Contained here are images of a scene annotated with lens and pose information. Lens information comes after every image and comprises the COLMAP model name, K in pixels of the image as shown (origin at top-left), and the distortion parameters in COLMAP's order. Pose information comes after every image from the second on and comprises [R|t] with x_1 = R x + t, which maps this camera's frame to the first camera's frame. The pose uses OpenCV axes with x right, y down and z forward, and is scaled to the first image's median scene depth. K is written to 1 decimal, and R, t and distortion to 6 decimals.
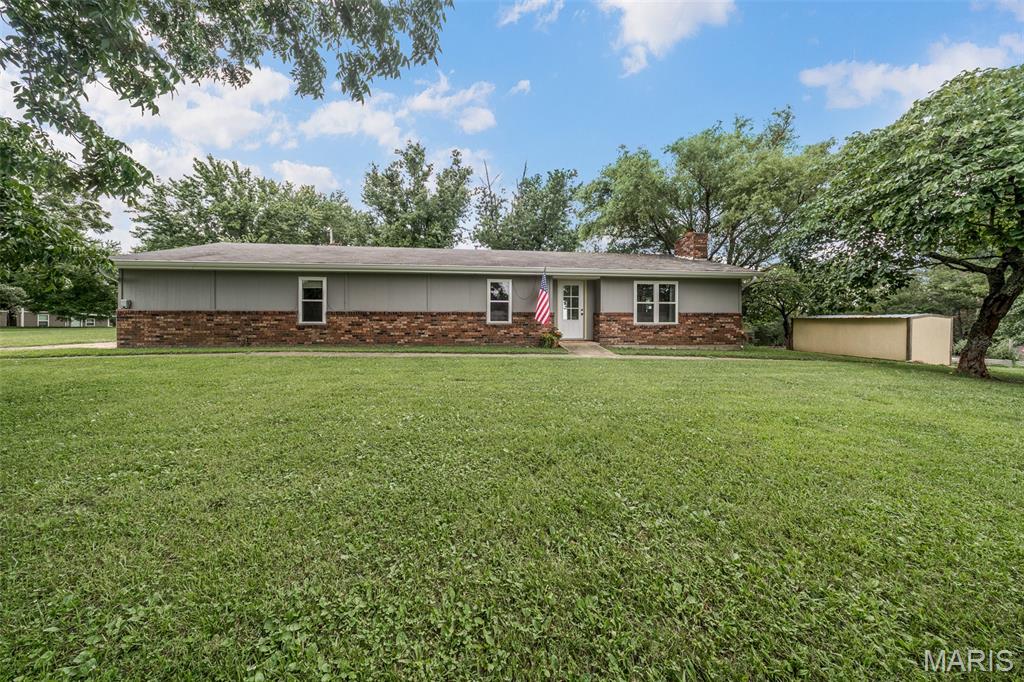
lens RADIAL K [[308.9, 0, 514.2], [0, 308.9, 335.7], [0, 0, 1]] dist [0.000102, -0.002010]
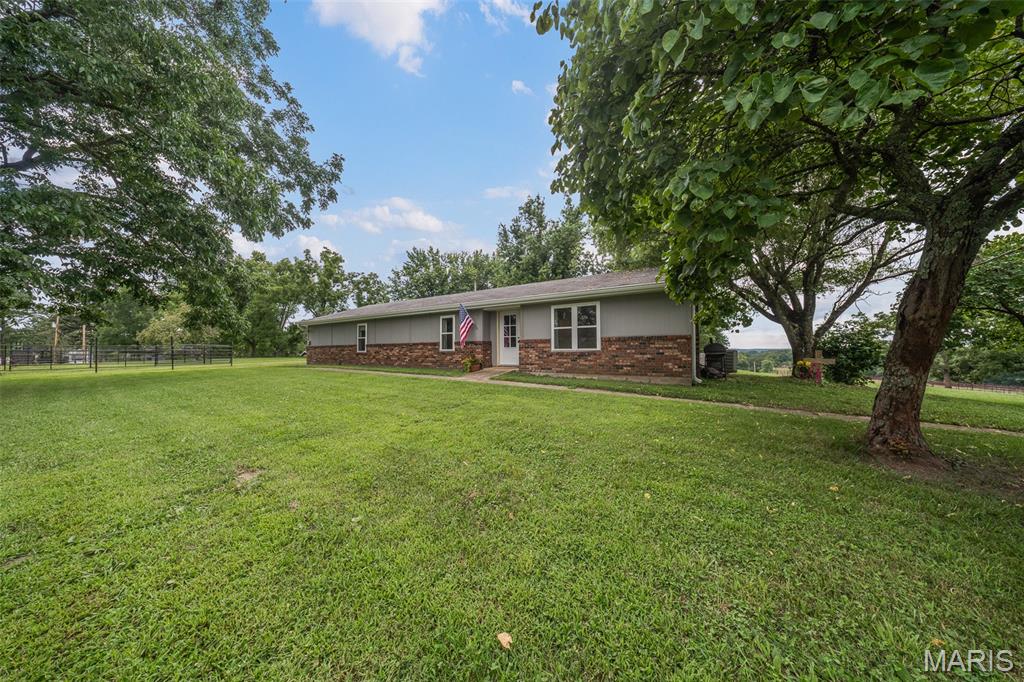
lens RADIAL K [[308.9, 0, 514.2], [0, 308.9, 335.7], [0, 0, 1]] dist [0.000102, -0.002010]
pose [[0.788456, -0.036039, -0.614035, 0.881355], [-0.012176, 0.997172, -0.074161, -0.011696], [0.614971, 0.065950, 0.785787, 0.172566]]
